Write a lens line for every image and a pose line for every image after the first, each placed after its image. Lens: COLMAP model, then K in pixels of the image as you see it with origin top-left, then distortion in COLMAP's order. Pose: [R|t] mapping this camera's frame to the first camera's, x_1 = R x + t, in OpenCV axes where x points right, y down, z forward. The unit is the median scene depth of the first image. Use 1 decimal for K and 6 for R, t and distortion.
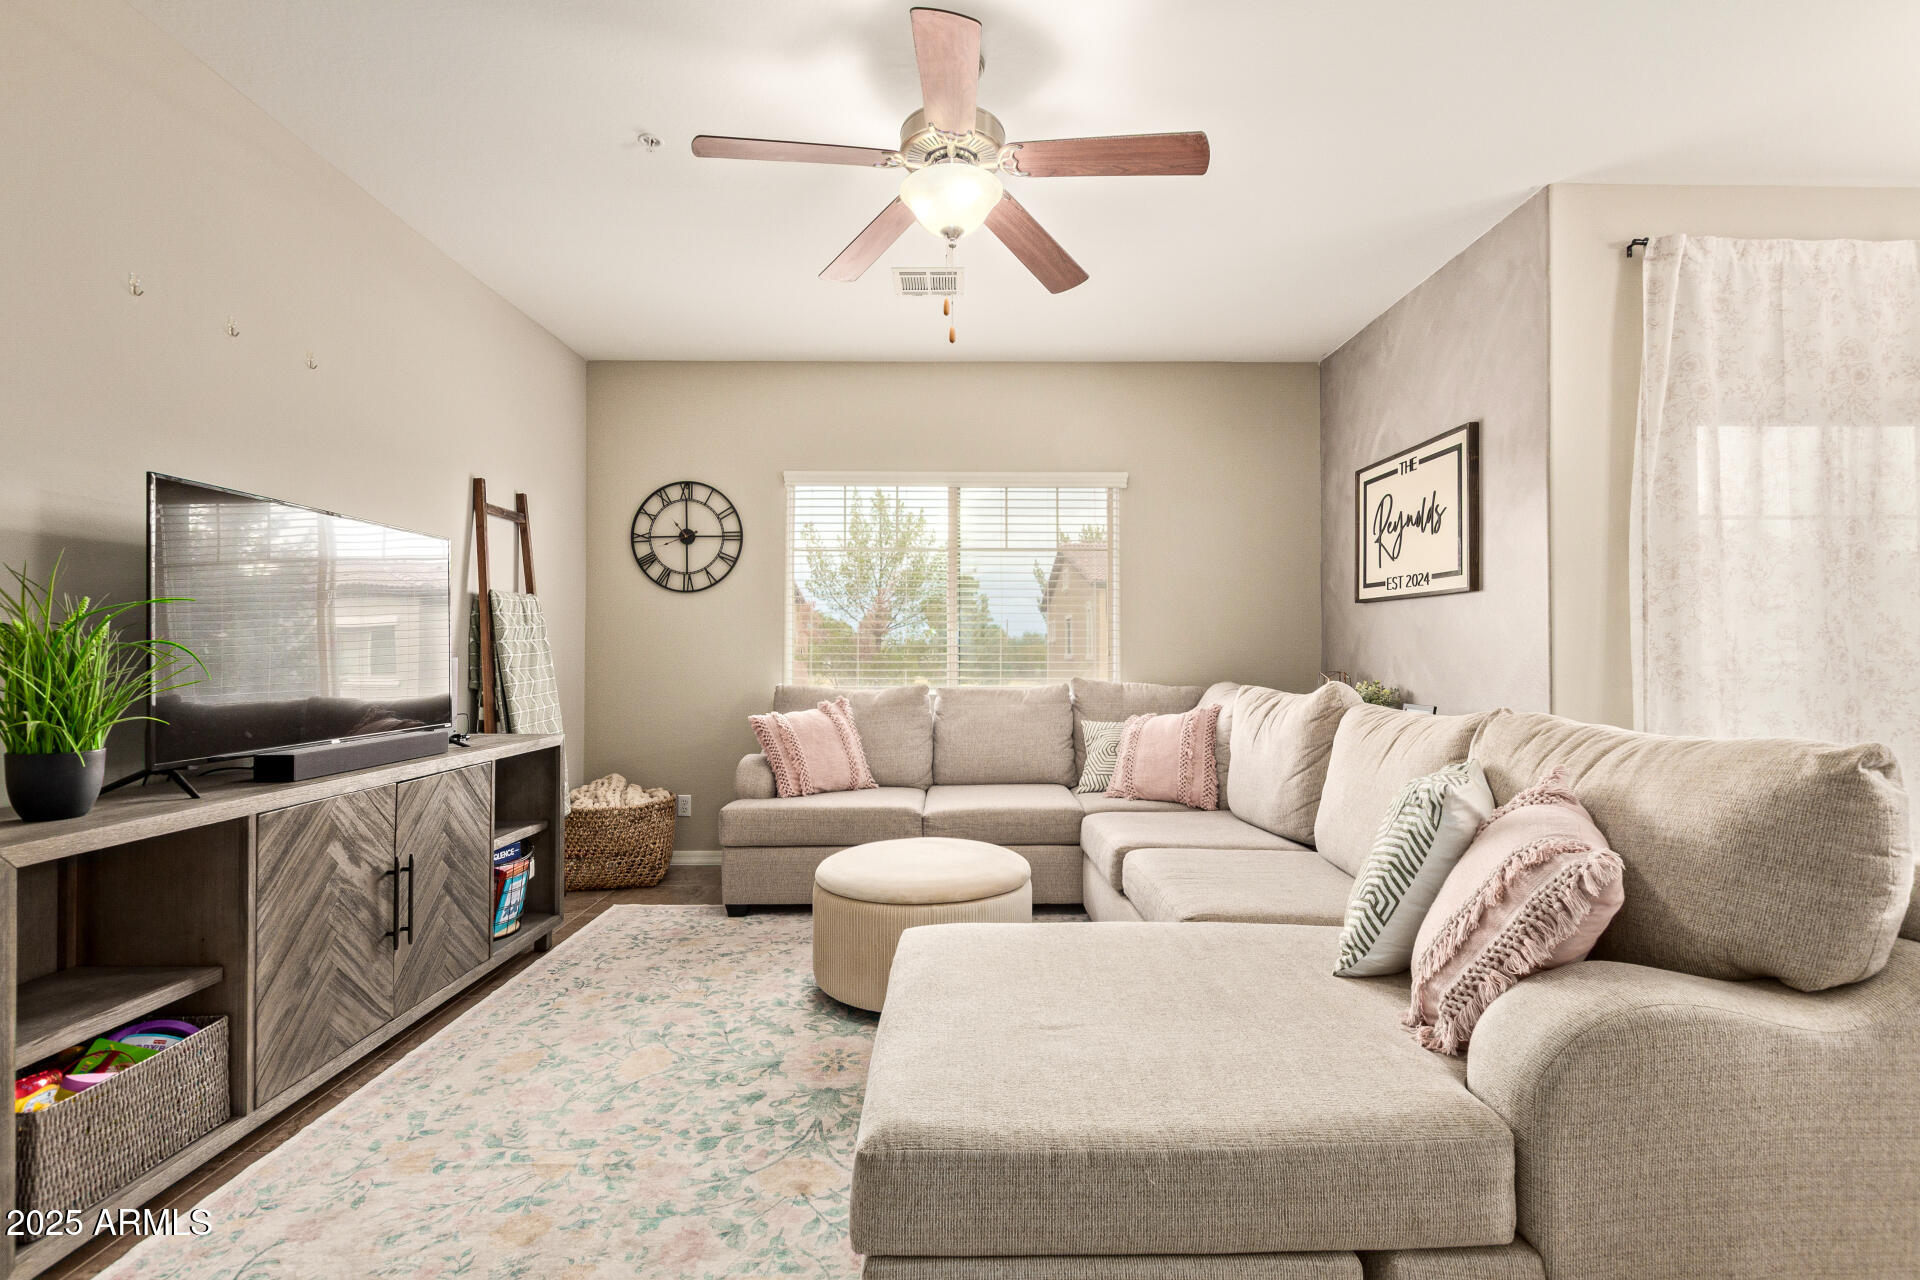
lens RADIAL K [[877.7, 0, 962.3], [0, 877.7, 637.7], [0, 0, 1]] dist [0.005310, -0.004274]
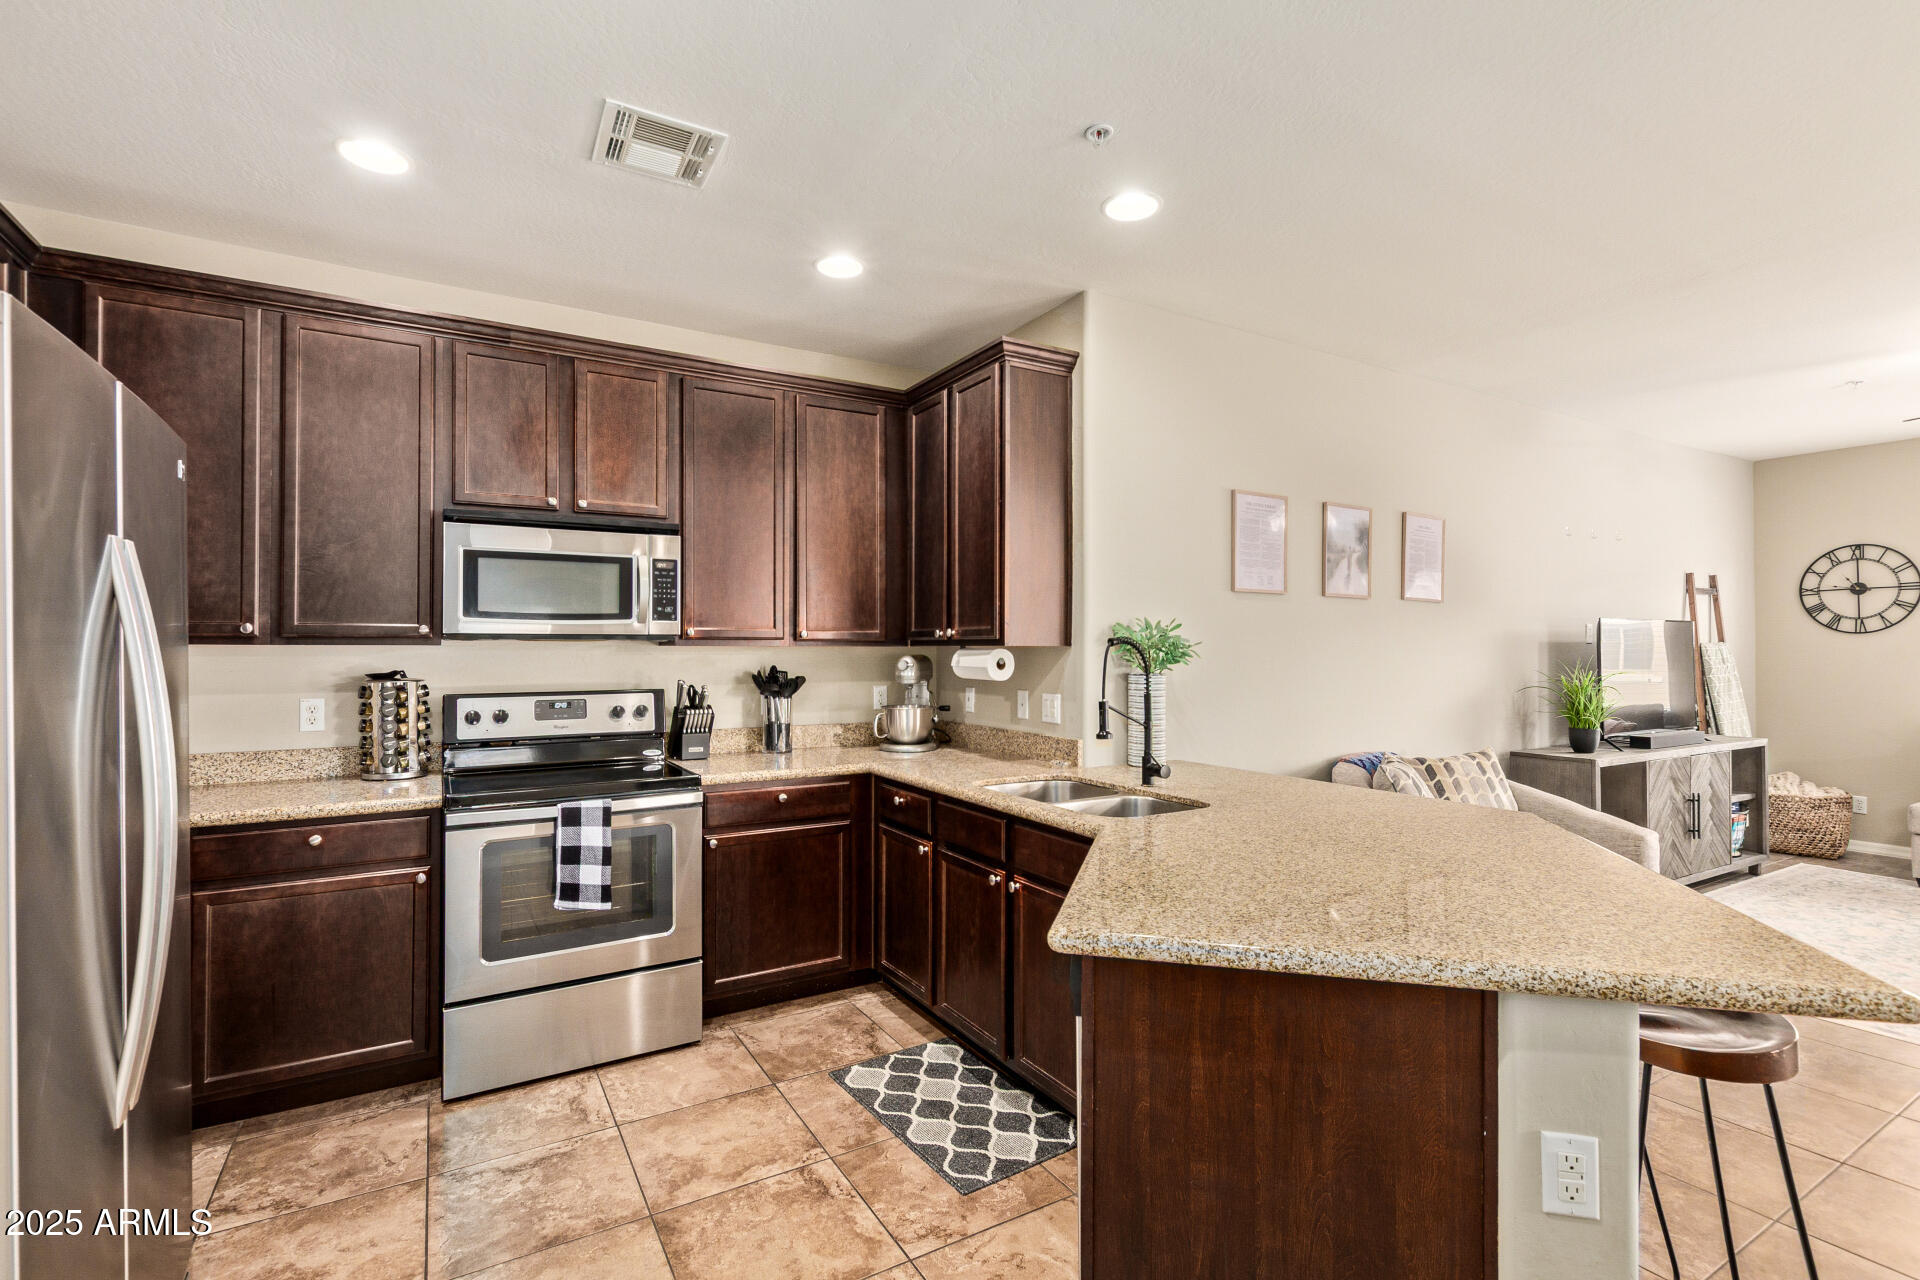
lens RADIAL K [[877.7, 0, 959.1], [0, 877.7, 639.4], [0, 0, 1]] dist [0.005310, -0.004274]
pose [[0.498236, -0.007908, -0.867005, 0.186064], [0.013680, 0.999906, -0.001259, -0.085488], [0.866933, -0.011233, 0.498298, -1.040764]]
